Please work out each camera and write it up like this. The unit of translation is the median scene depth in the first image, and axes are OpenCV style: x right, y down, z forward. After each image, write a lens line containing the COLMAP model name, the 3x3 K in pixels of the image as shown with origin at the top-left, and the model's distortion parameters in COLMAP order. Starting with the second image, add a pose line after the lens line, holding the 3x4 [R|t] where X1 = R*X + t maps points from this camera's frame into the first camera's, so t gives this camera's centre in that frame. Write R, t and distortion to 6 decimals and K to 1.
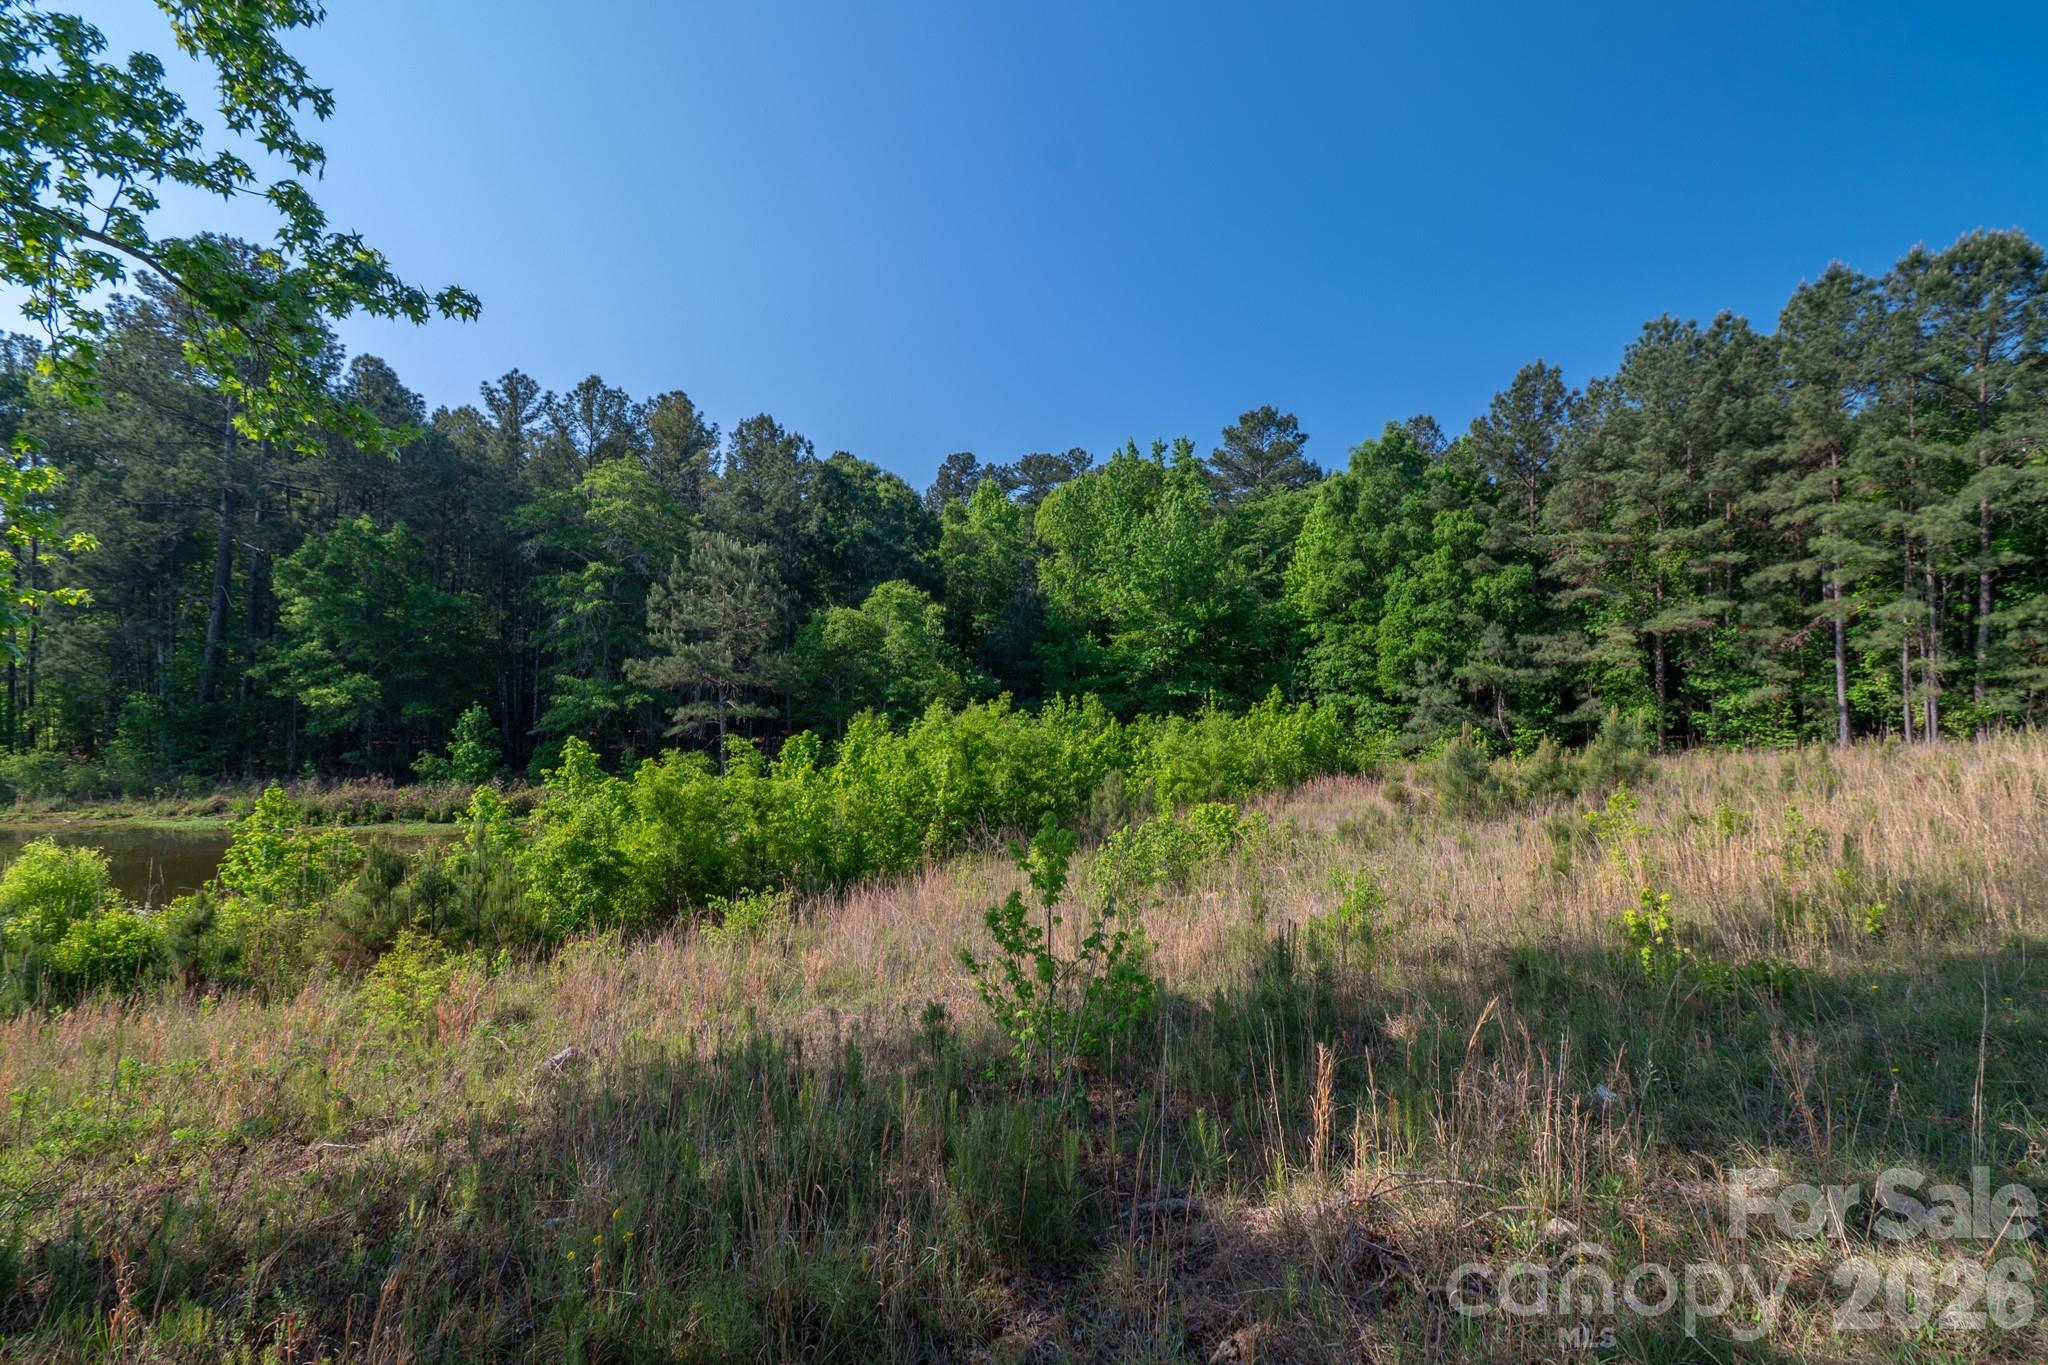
lens RADIAL K [[911.4, 0, 1033.8], [0, 911.4, 691.2], [0, 0, 1]] dist [0.006413, -0.004160]
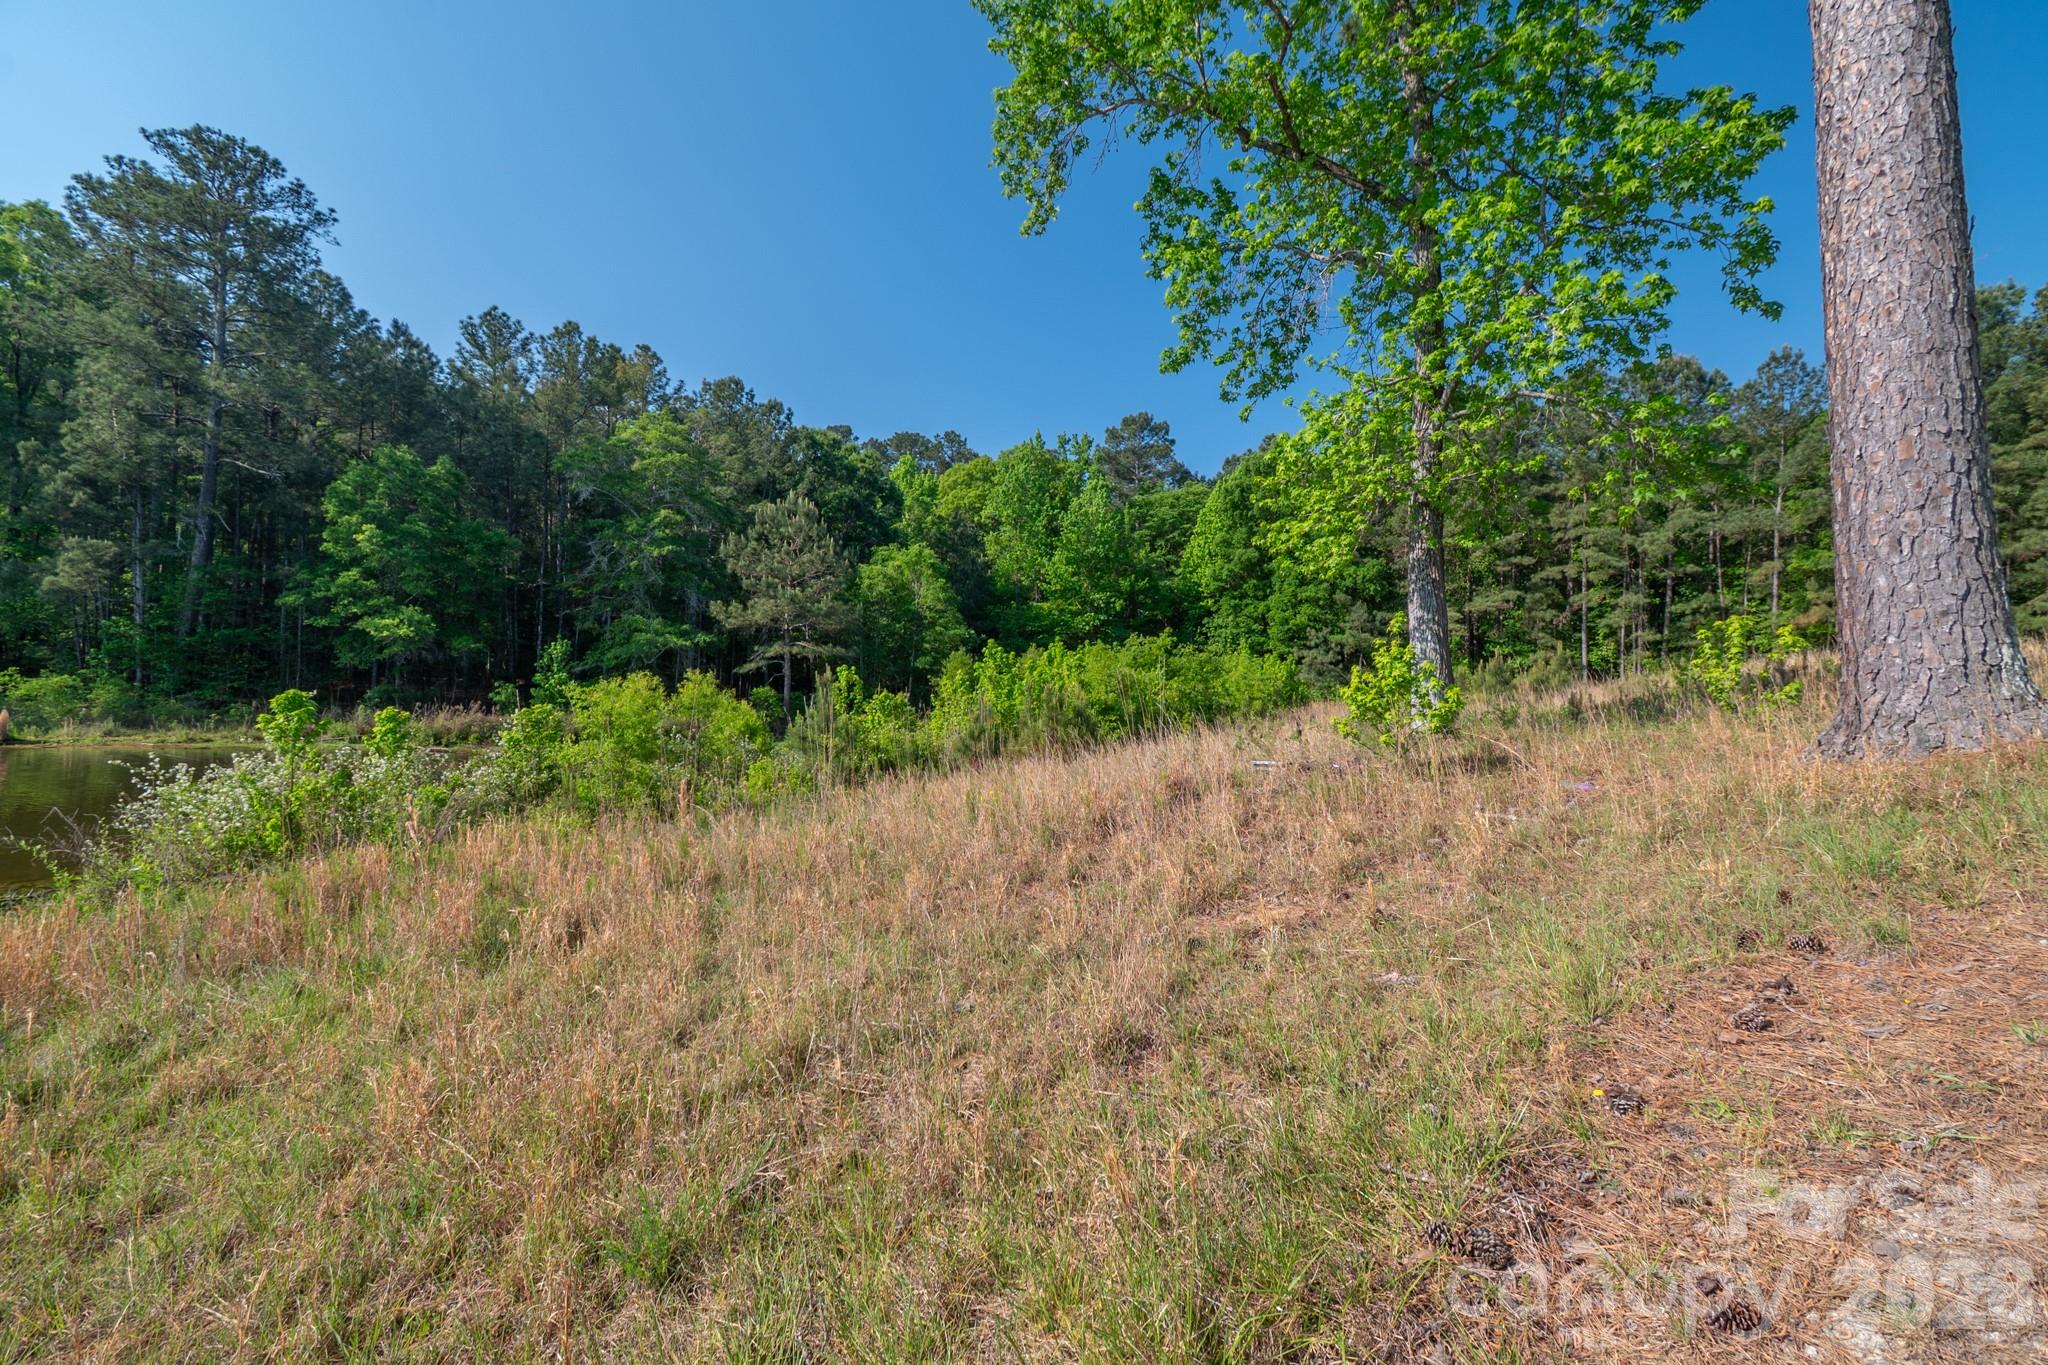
lens RADIAL K [[911.4, 0, 1034.4], [0, 911.4, 691.1], [0, 0, 1]] dist [0.006413, -0.004160]
pose [[0.958994, 0.011241, 0.283204, -0.326990], [-0.016827, 0.999709, 0.017300, 0.040565], [-0.282927, -0.021357, 0.958904, -0.136950]]
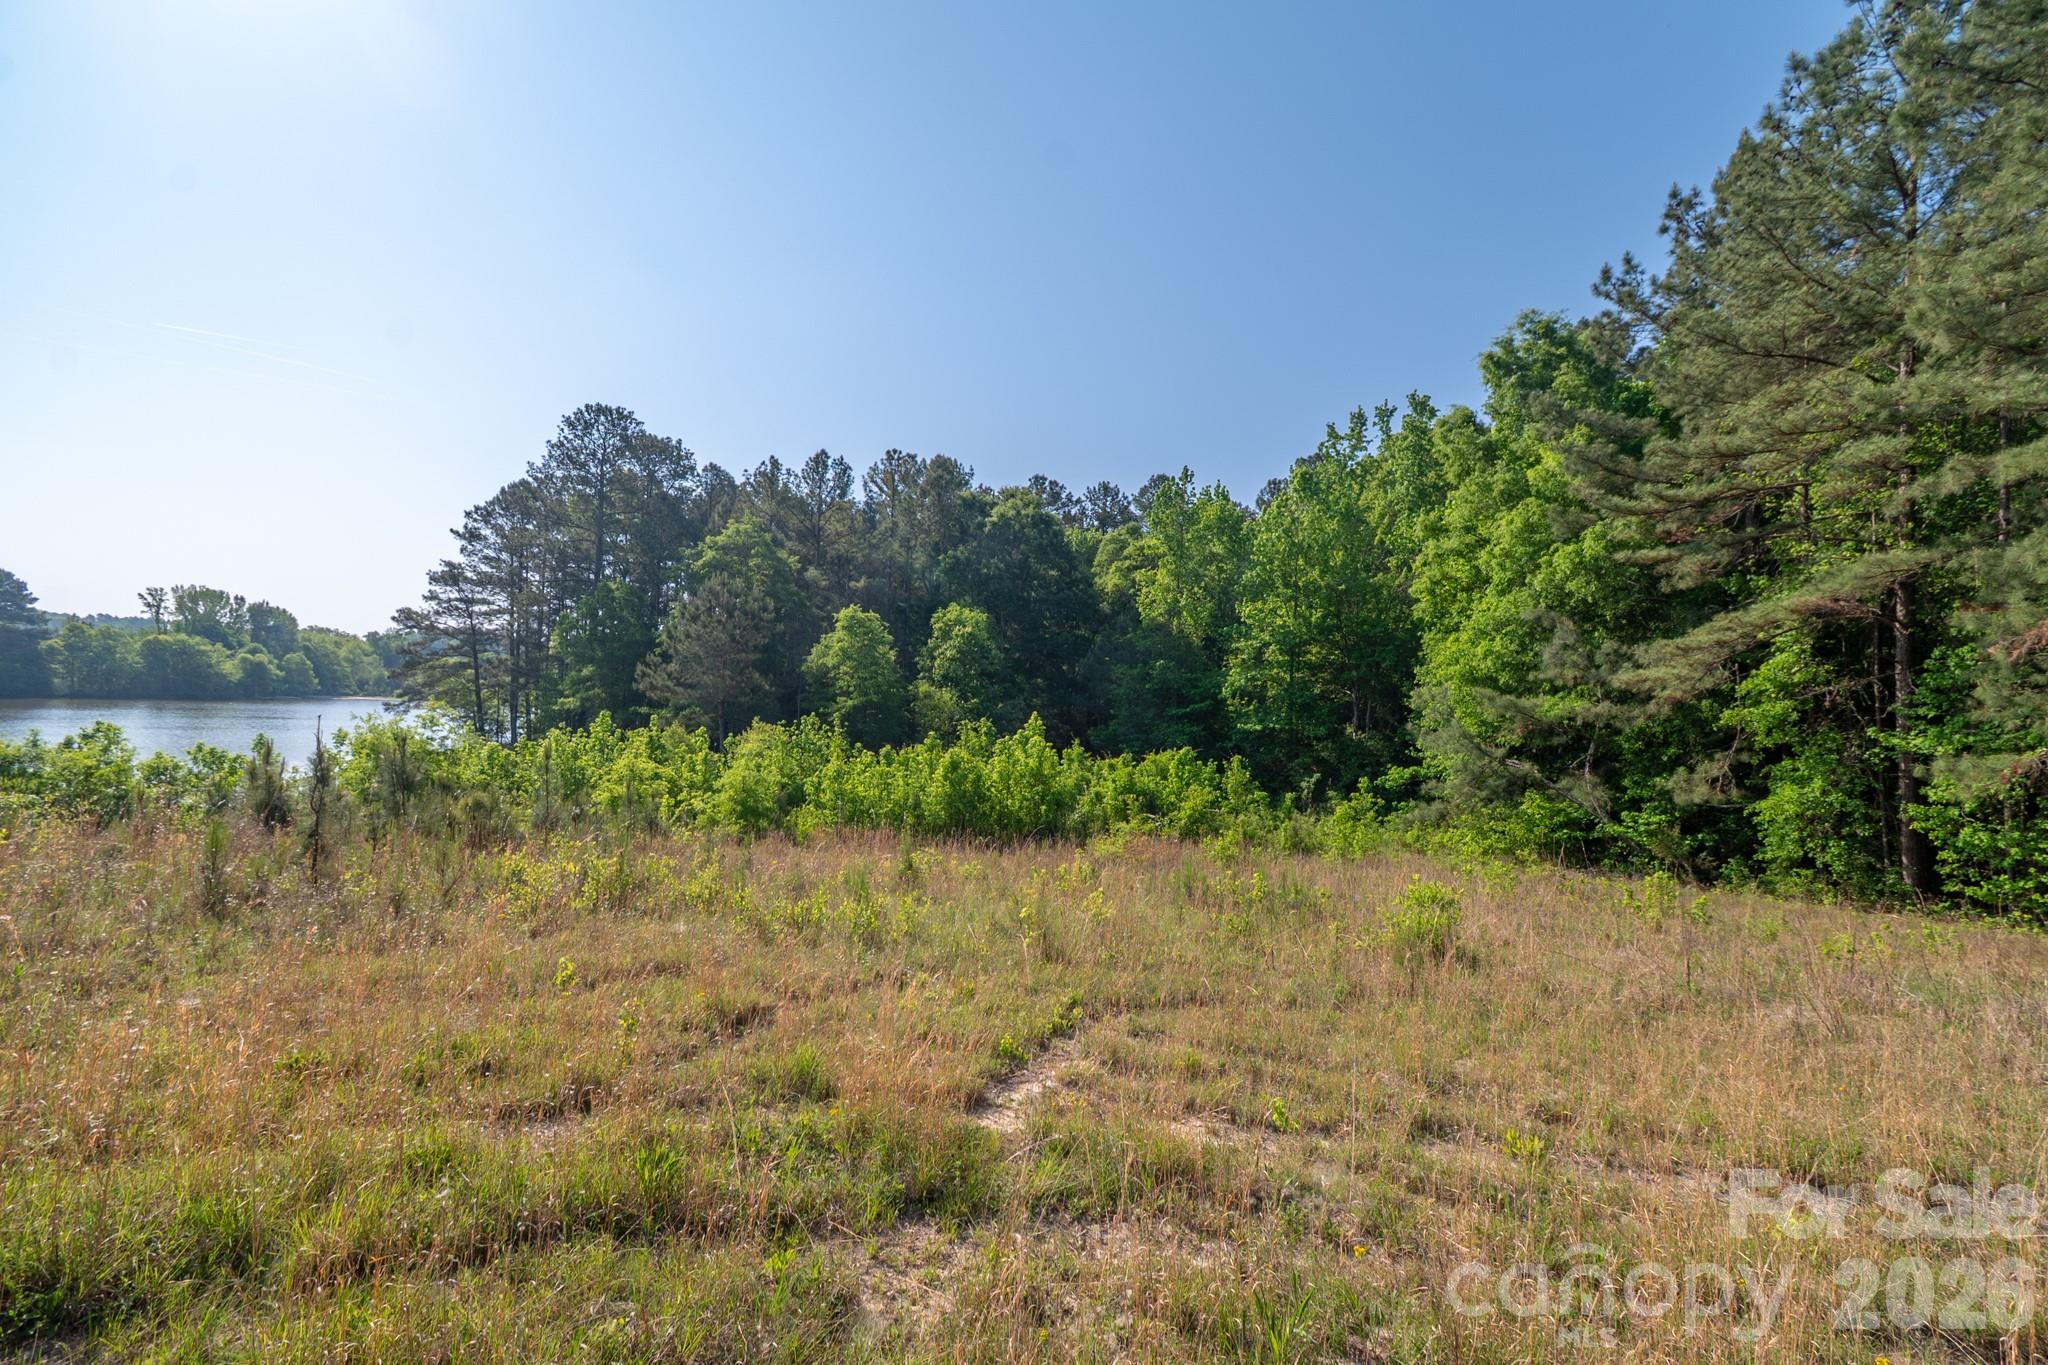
lens RADIAL K [[911.4, 0, 1036.1], [0, 911.4, 694.9], [0, 0, 1]] dist [0.006413, -0.004160]
pose [[0.738497, 0.014011, -0.674111, 0.668096], [-0.034025, 0.999285, -0.016506, -0.007964], [0.673398, 0.035127, 0.738445, 0.360556]]
